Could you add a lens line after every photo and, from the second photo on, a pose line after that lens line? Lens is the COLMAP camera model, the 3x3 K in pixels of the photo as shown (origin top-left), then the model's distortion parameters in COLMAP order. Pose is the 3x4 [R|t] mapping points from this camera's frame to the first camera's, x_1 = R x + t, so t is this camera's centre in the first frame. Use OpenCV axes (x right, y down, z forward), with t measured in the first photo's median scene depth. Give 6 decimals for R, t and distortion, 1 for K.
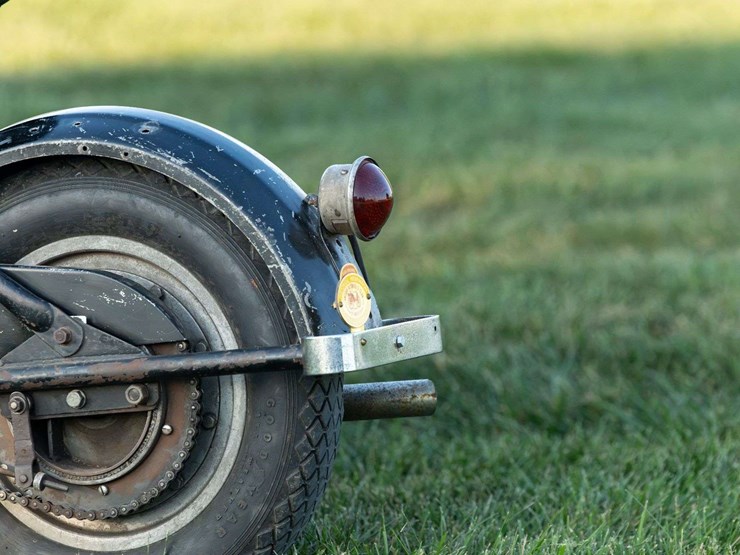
lens RADIAL K [[4935.3, 0, 370.0], [0, 4935.3, 277.5], [0, 0, 1]] dist [-0.217691, 30.536580]
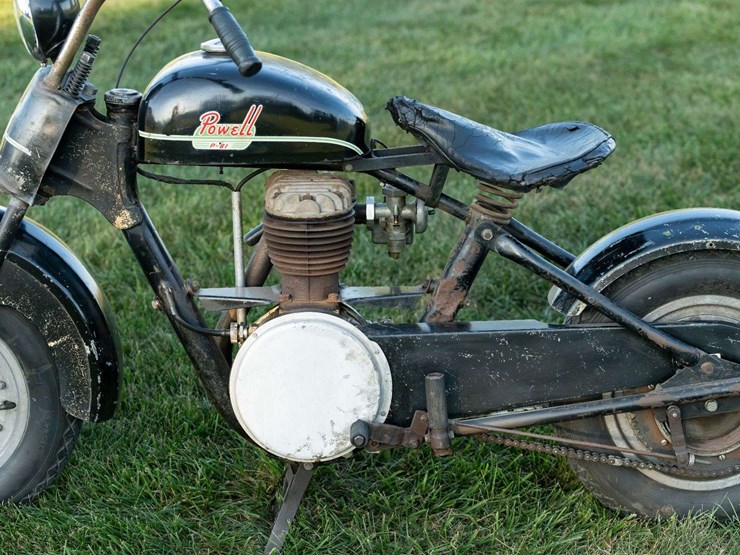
lens RADIAL K [[1747.8, 0, 370.0], [0, 1747.8, 277.5], [0, 0, 1]] dist [-0.020146, 0.062440]
pose [[0.931782, -0.133700, 0.337501, -0.337479], [0.078698, 0.981993, 0.171744, -0.116487], [-0.354386, -0.133468, 0.925525, 0.539503]]
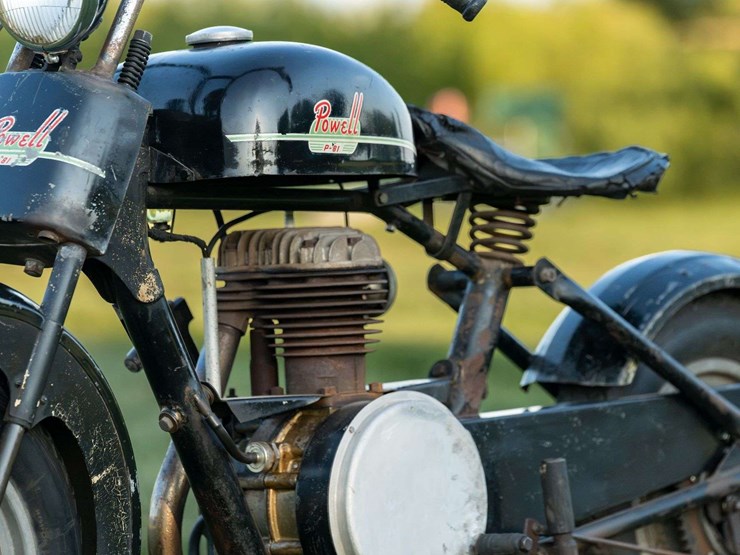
lens RADIAL K [[4935.3, 0, 370.0], [0, 4935.3, 277.5], [0, 0, 1]] dist [-0.217691, 30.536580]
pose [[0.362444, -0.060771, 0.930022, -1.174373], [0.161651, 0.986847, 0.001487, -0.042669], [-0.917880, 0.149800, 0.367500, 0.648745]]
